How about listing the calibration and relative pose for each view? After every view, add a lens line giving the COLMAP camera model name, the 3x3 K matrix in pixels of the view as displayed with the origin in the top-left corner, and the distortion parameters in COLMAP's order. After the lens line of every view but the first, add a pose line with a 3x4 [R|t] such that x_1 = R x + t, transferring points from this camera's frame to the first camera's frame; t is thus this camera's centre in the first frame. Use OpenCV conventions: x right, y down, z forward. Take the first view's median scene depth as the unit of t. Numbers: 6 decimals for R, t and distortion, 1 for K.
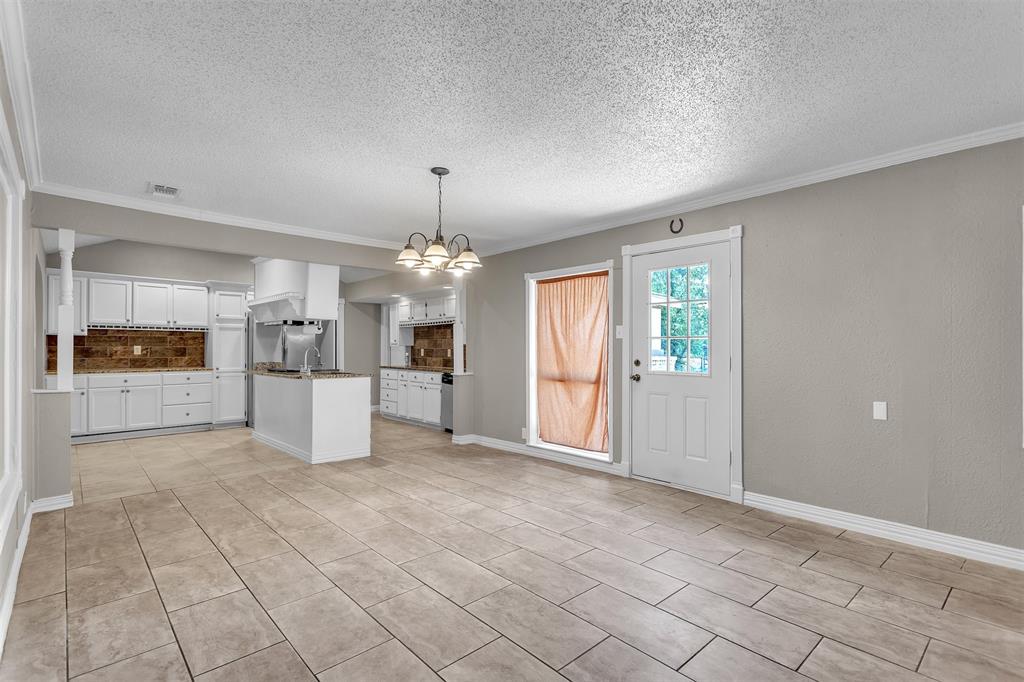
lens RADIAL K [[495.9, 0, 508.1], [0, 495.9, 344.6], [0, 0, 1]] dist [0.010489, 0.000427]
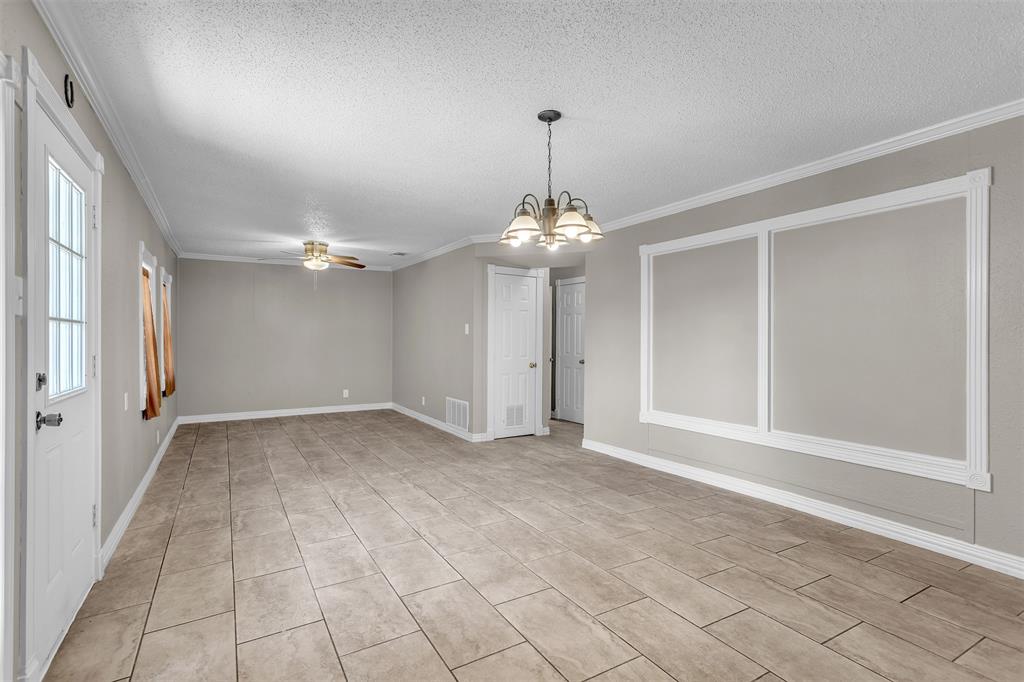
lens RADIAL K [[495.9, 0, 508.1], [0, 495.9, 344.6], [0, 0, 1]] dist [0.010489, 0.000427]
pose [[-0.978049, -0.003129, 0.208349, -0.237323], [-0.002352, 0.999989, 0.003978, 0.007550], [-0.208360, 0.003401, -0.978046, 1.784422]]
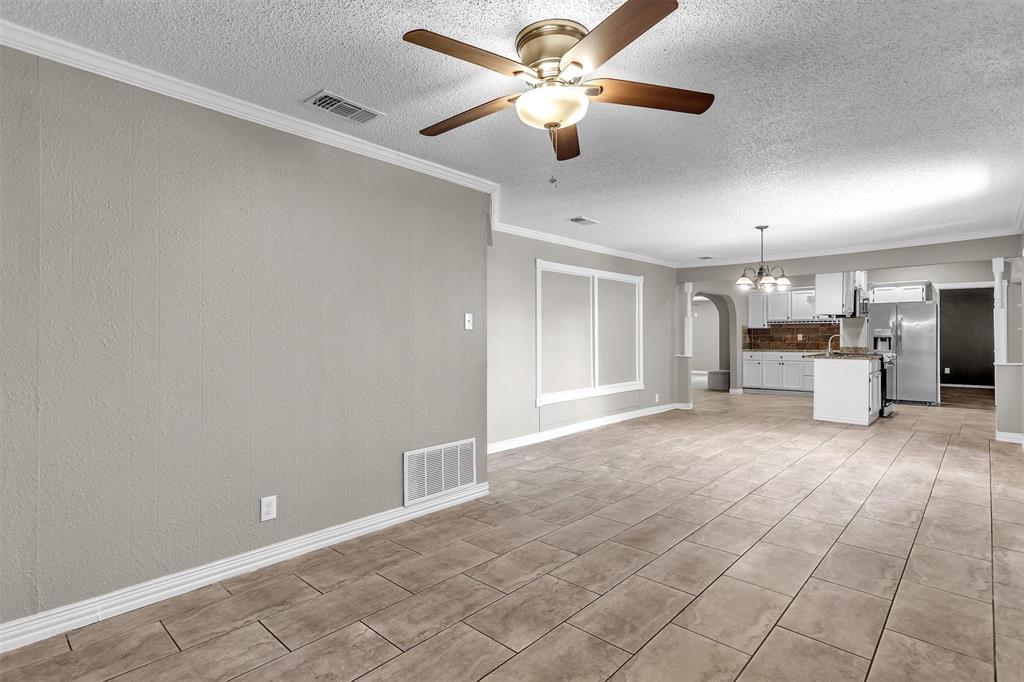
lens RADIAL K [[509.1, 0, 512.0], [0, 509.1, 341.0], [0, 0, 1]] dist [0.015709, -0.000120]
pose [[0.095838, 0.008067, -0.995364, 1.435552], [0.013048, 0.999871, 0.009360, -0.006274], [0.995311, -0.013884, 0.095721, 0.036739]]
